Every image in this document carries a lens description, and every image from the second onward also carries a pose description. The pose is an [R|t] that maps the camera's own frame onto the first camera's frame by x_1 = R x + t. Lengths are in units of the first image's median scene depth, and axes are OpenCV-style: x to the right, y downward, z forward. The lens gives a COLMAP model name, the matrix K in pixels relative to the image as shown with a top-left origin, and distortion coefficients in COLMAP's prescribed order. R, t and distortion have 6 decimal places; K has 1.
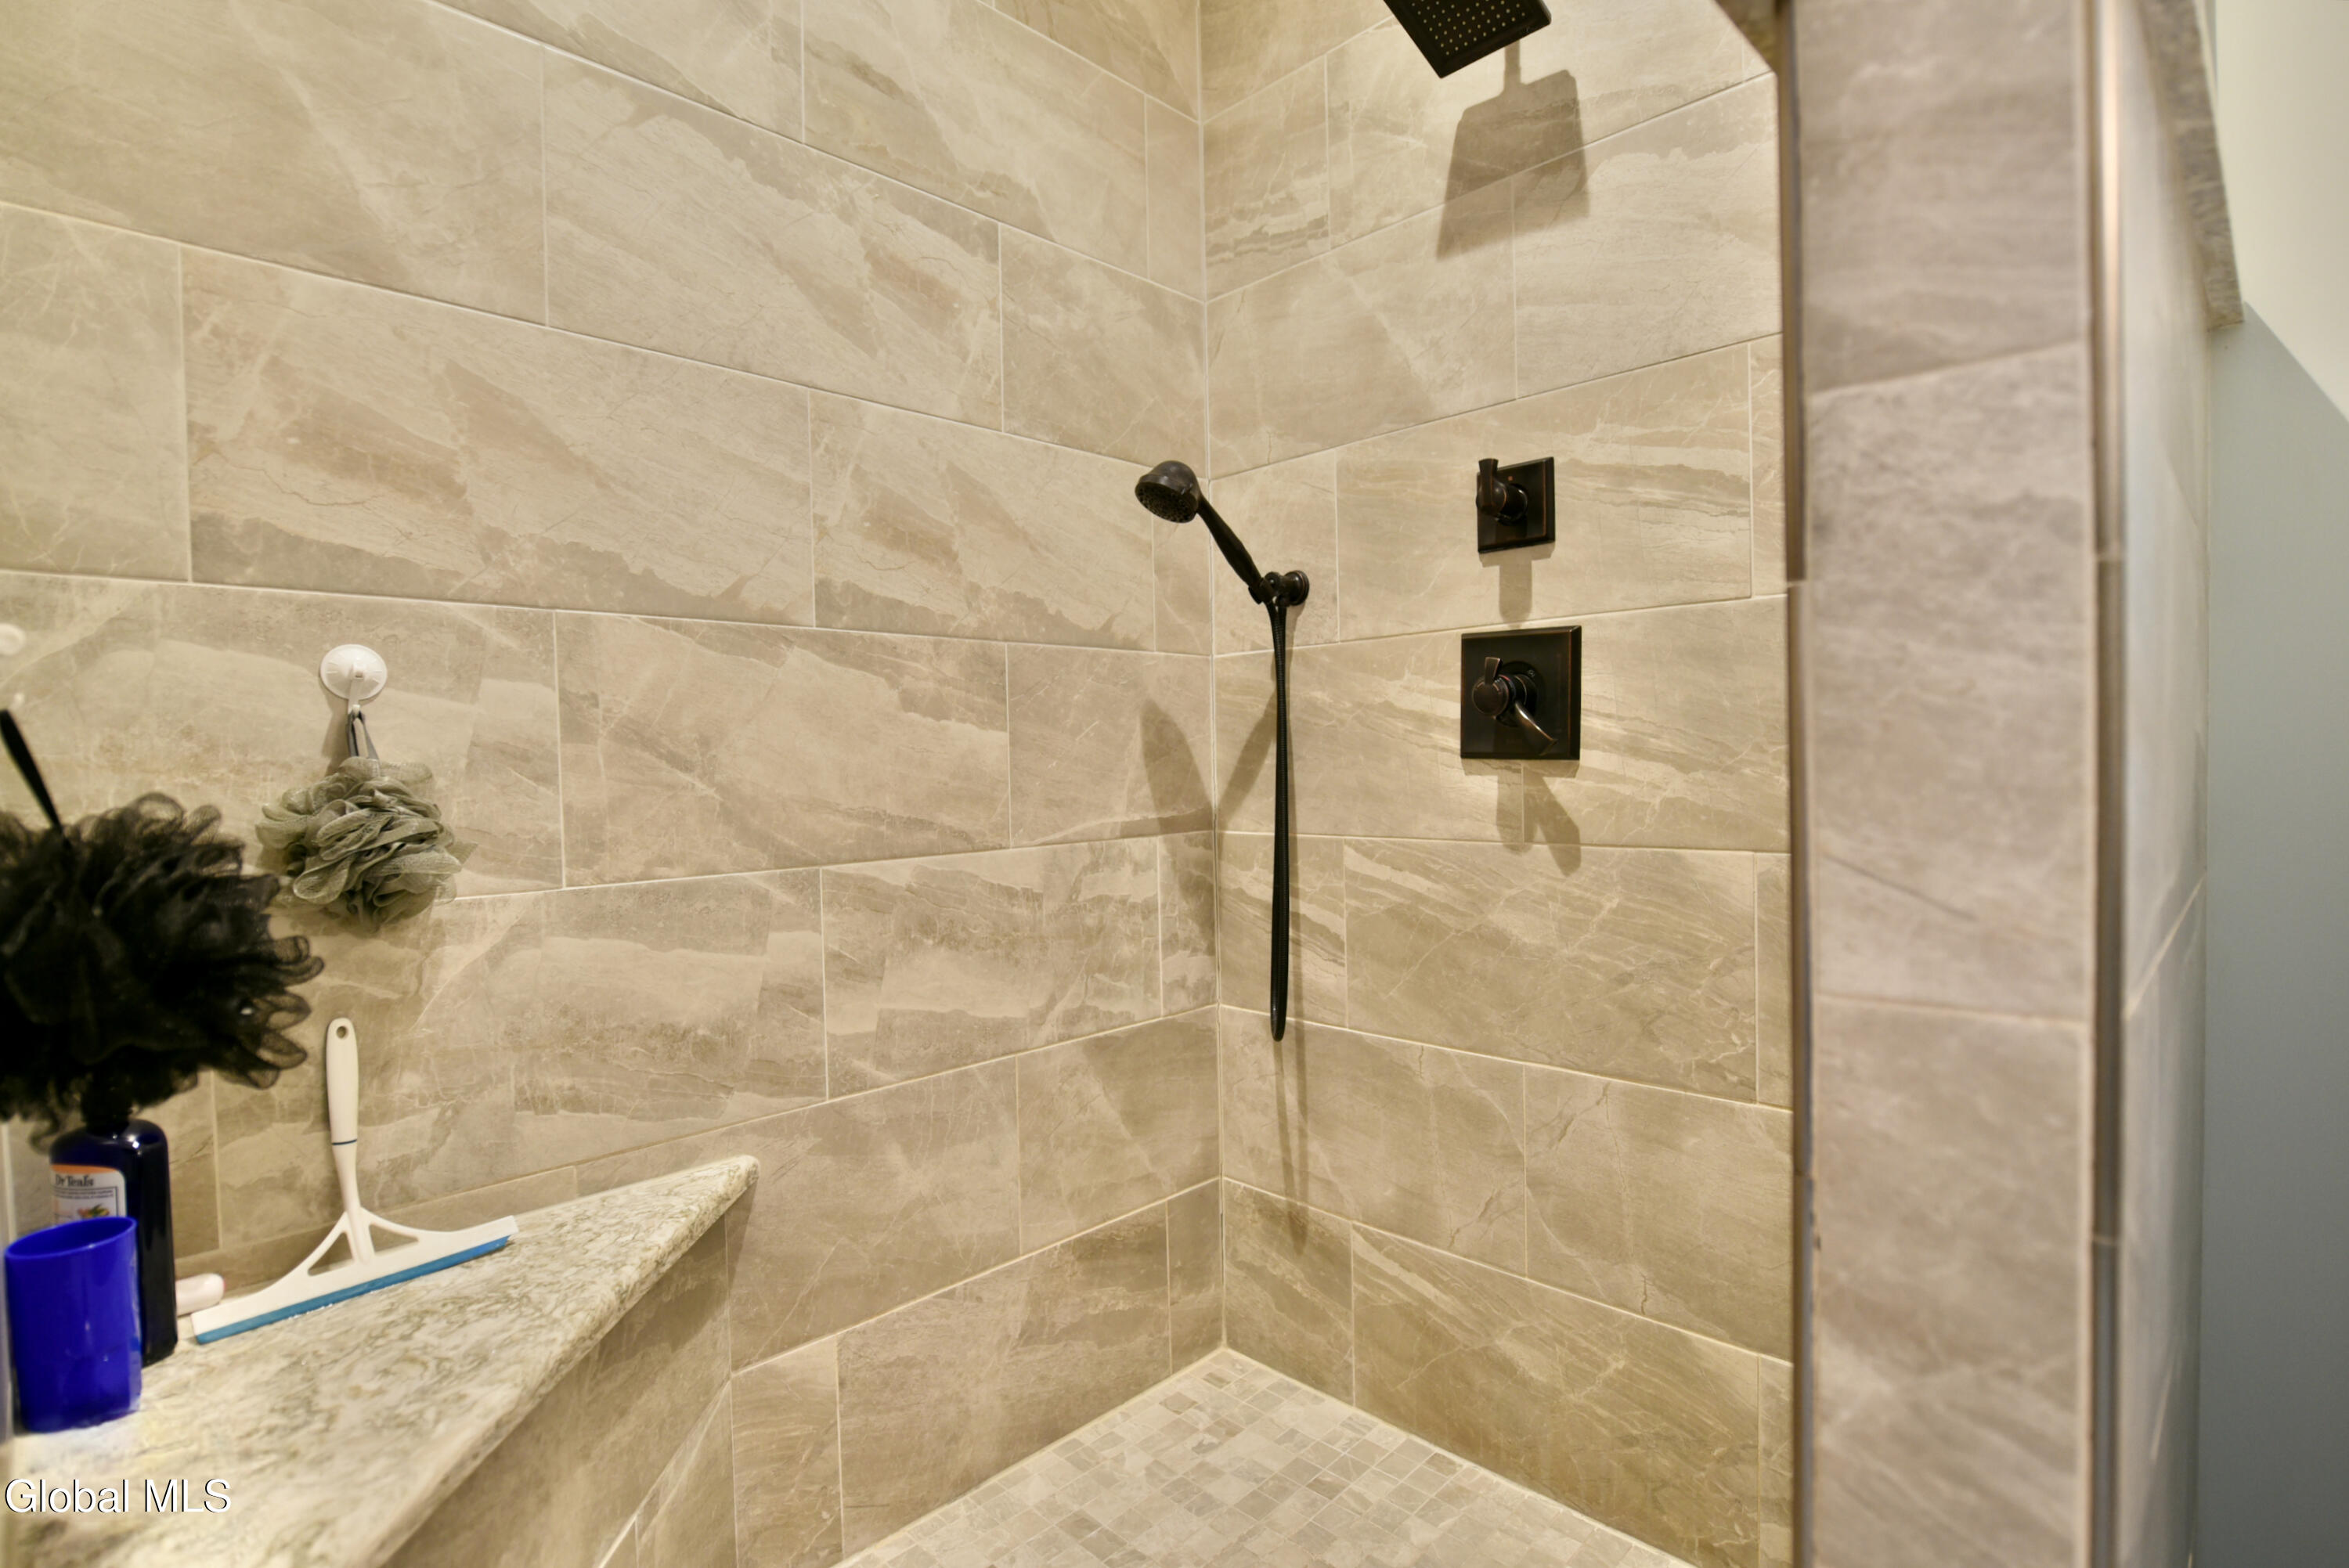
lens RADIAL K [[1144.3, 0, 1179.1], [0, 1144.3, 788.5], [0, 0, 1]] dist [-0.011684, -0.000263]
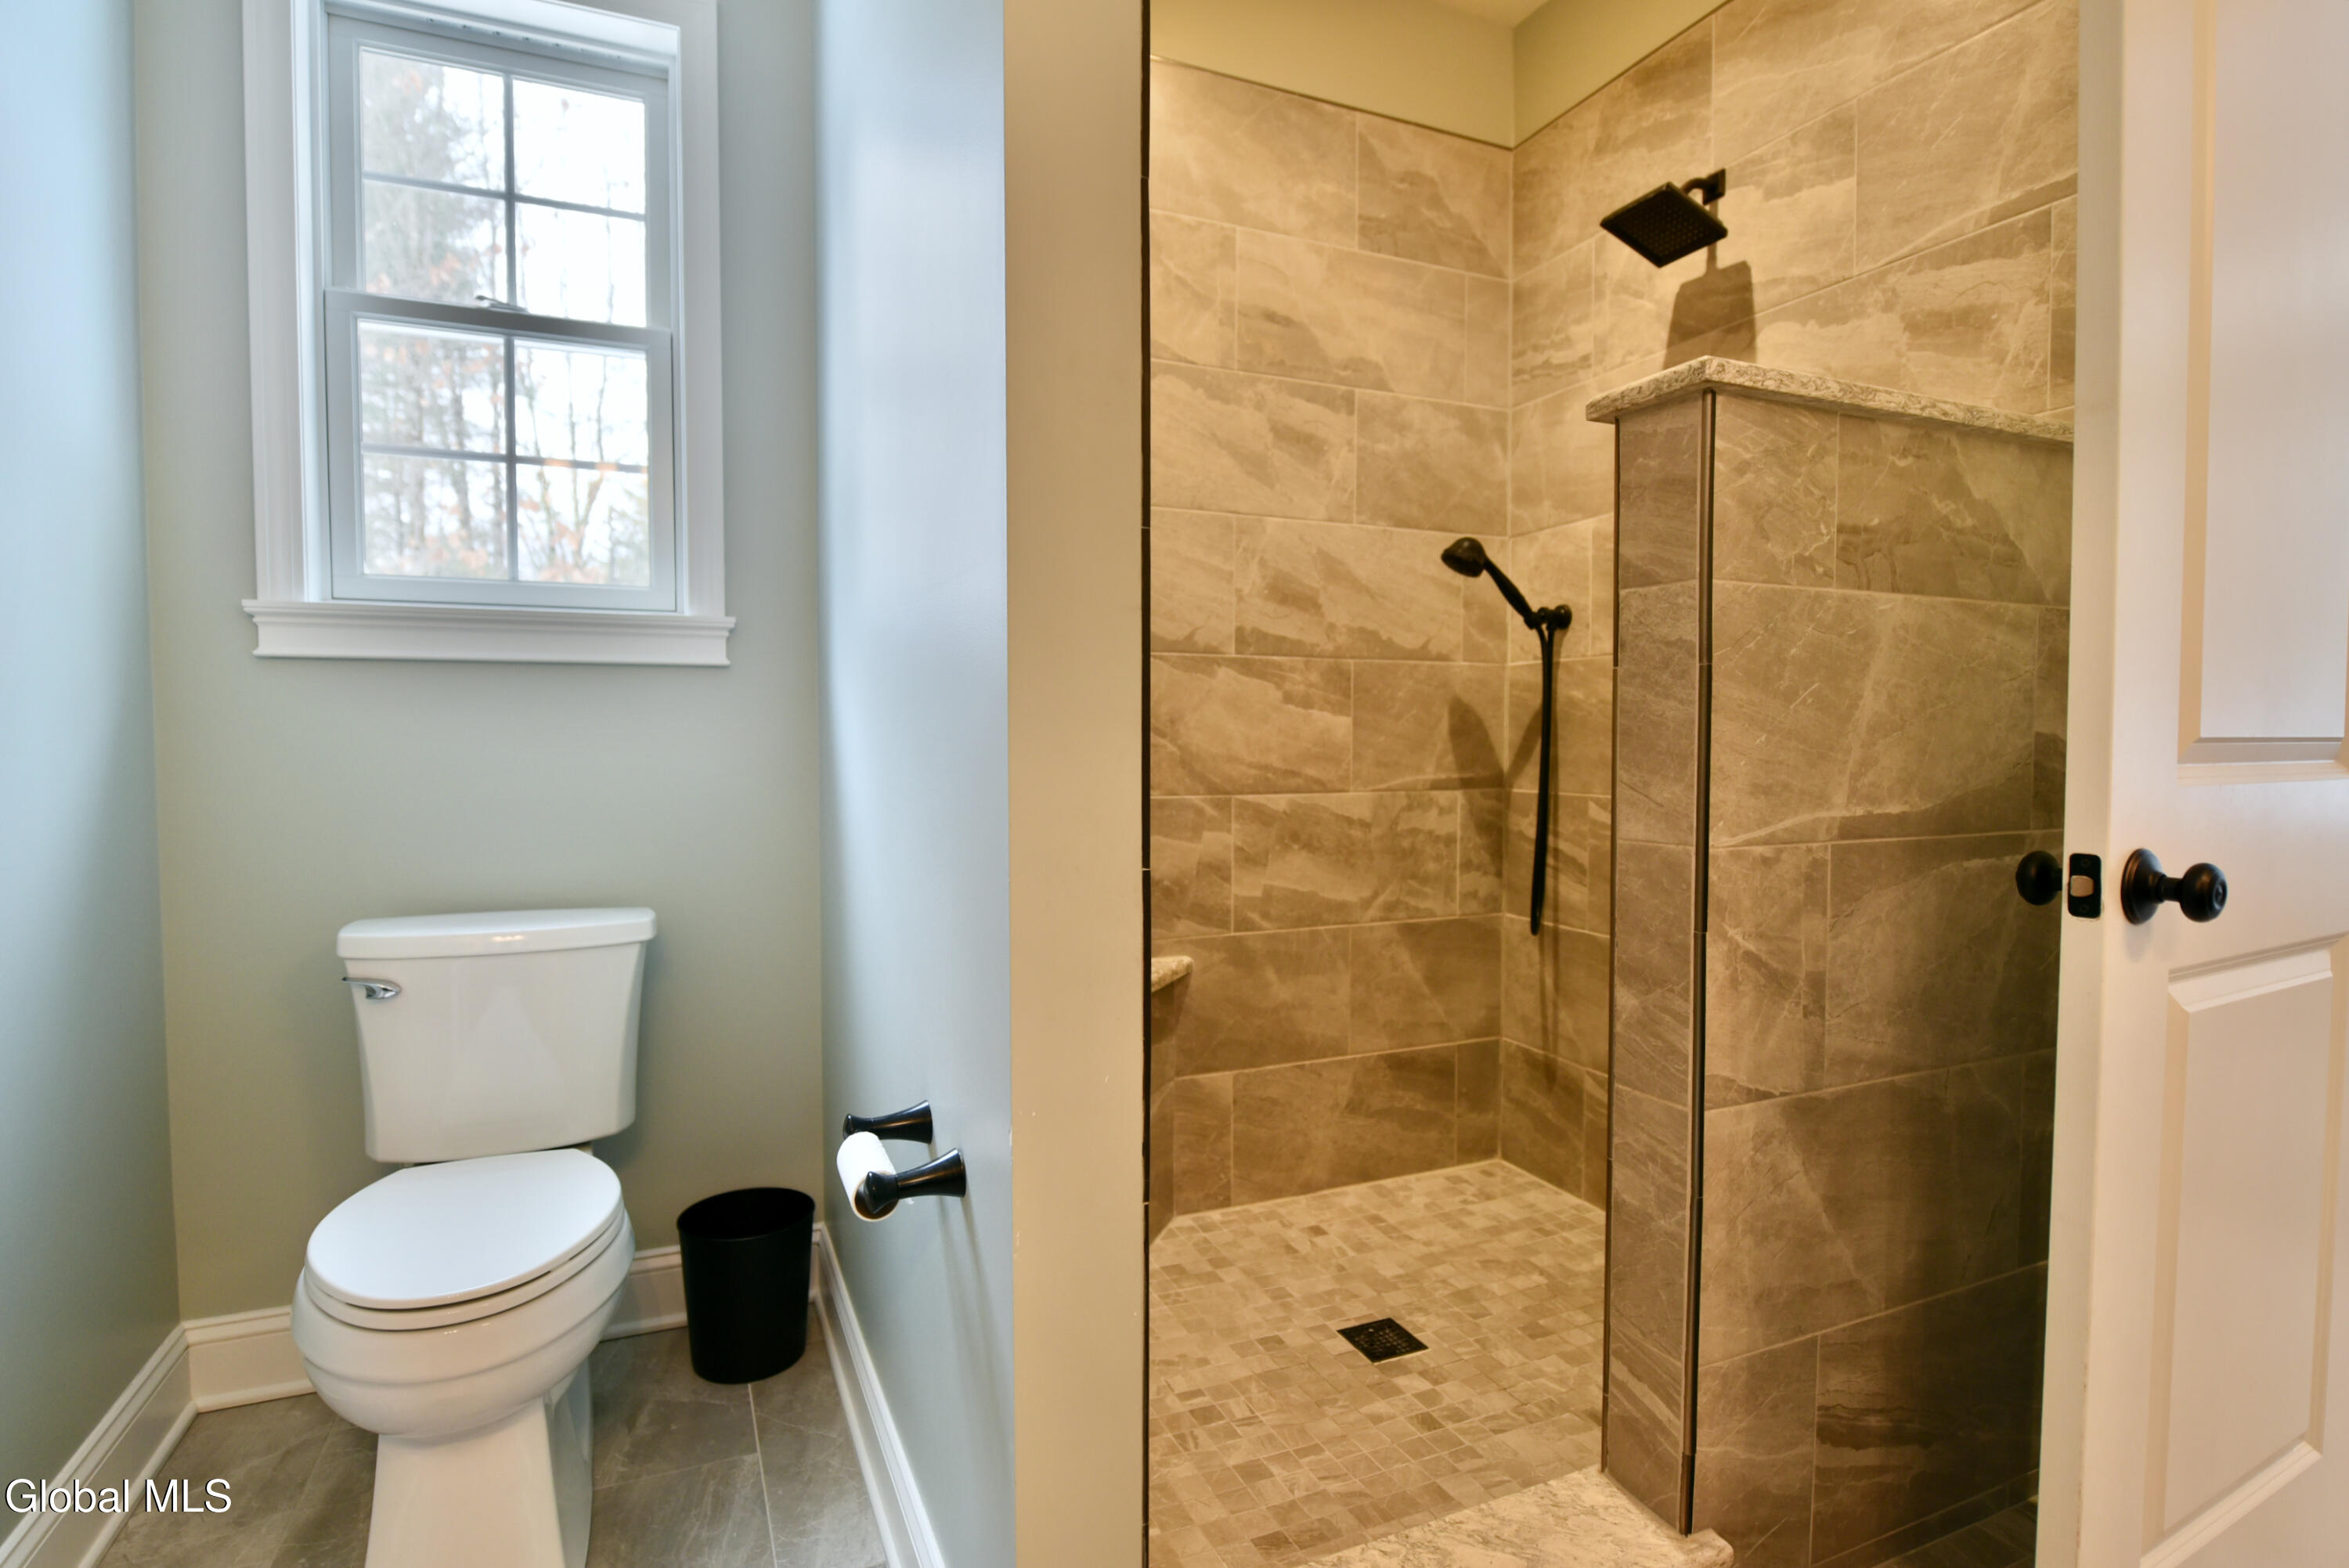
lens RADIAL K [[1184.4, 0, 1149.9], [0, 1184.4, 786.0], [0, 0, 1]] dist [-0.010267, -0.000626]
pose [[0.925280, 0.036915, -0.377484, 0.212310], [-0.029978, 0.999257, 0.024237, 0.013606], [0.378099, -0.011110, 0.925699, -0.607893]]
